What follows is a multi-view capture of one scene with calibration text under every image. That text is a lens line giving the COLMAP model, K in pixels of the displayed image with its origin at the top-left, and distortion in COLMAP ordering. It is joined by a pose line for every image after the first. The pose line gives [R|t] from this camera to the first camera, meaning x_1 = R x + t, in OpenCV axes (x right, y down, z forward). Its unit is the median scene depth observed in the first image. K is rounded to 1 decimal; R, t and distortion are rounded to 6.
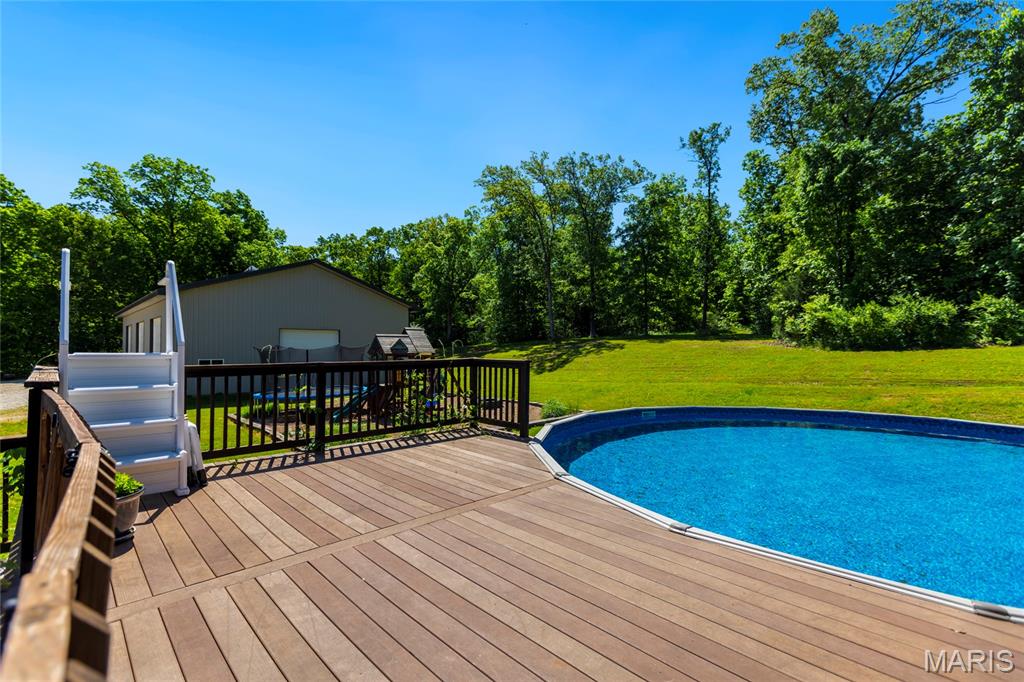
lens RADIAL K [[457.3, 0, 512.0], [0, 457.3, 341.0], [0, 0, 1]] dist [0.001103, -0.000011]
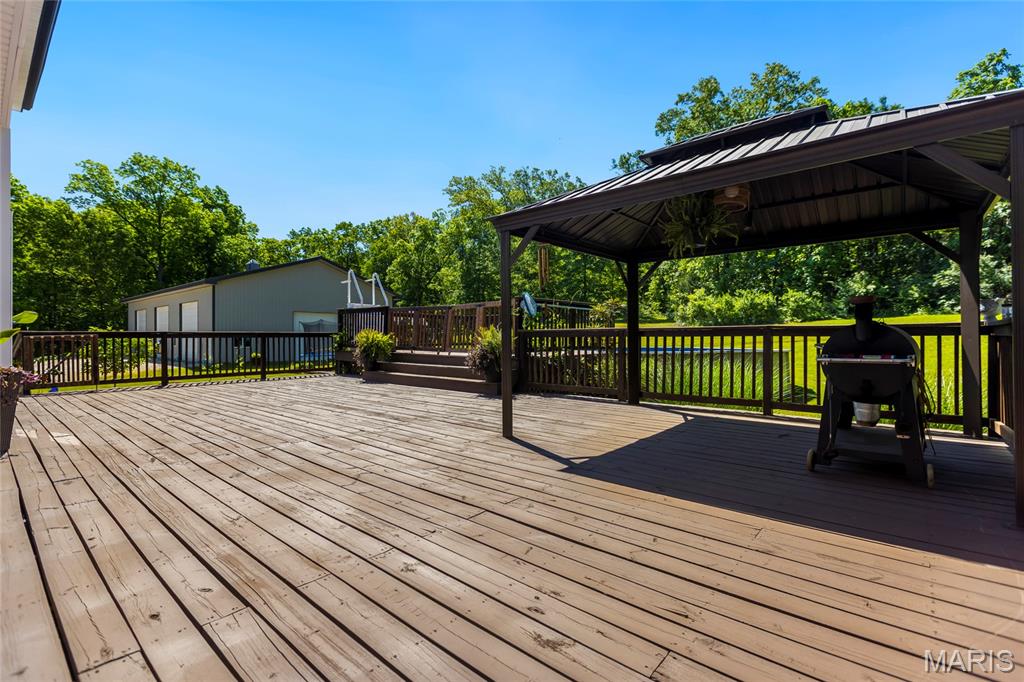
lens RADIAL K [[457.3, 0, 512.0], [0, 457.3, 341.0], [0, 0, 1]] dist [0.001103, -0.000011]
pose [[0.995485, -0.000956, 0.094917, -0.014546], [-0.000676, 0.999852, 0.017169, 0.017289], [-0.094920, -0.017156, 0.995337, -0.167264]]
